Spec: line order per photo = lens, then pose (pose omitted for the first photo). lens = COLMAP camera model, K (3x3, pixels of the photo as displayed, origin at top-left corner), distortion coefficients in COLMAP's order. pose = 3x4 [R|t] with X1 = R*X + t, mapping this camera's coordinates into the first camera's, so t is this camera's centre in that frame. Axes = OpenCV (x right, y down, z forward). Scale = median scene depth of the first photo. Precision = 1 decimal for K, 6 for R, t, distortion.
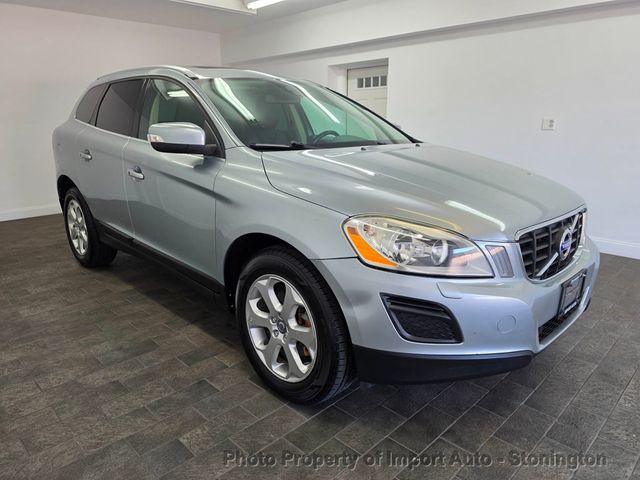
lens RADIAL K [[443.7, 0, 307.5], [0, 443.7, 239.8], [0, 0, 1]] dist [0.042577, -0.052867]
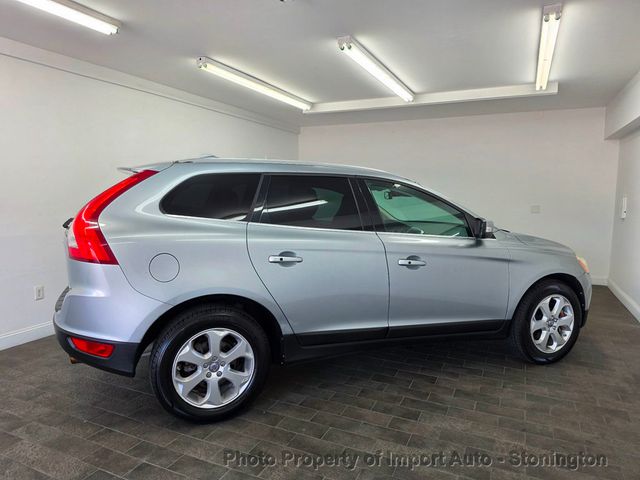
lens RADIAL K [[443.7, 0, 314.5], [0, 443.7, 237.4], [0, 0, 1]] dist [0.042577, -0.052867]
pose [[0.358486, 0.106160, -0.927479, 0.993331], [-0.245547, 0.969252, 0.016033, -0.196742], [0.900663, 0.221992, 0.373531, 0.493820]]
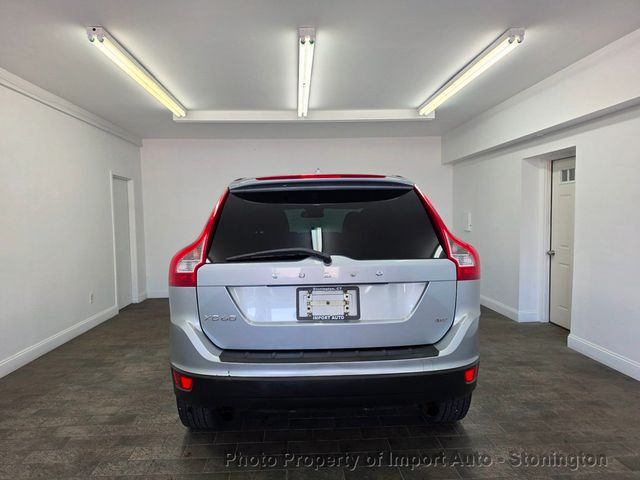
lens RADIAL K [[443.7, 0, 314.3], [0, 443.7, 241.3], [0, 0, 1]] dist [0.042577, -0.052867]
pose [[0.749854, 0.036174, -0.660613, 0.599553], [-0.157972, 0.979413, -0.125681, -0.119731], [0.642466, 0.198601, 0.740131, 0.258534]]
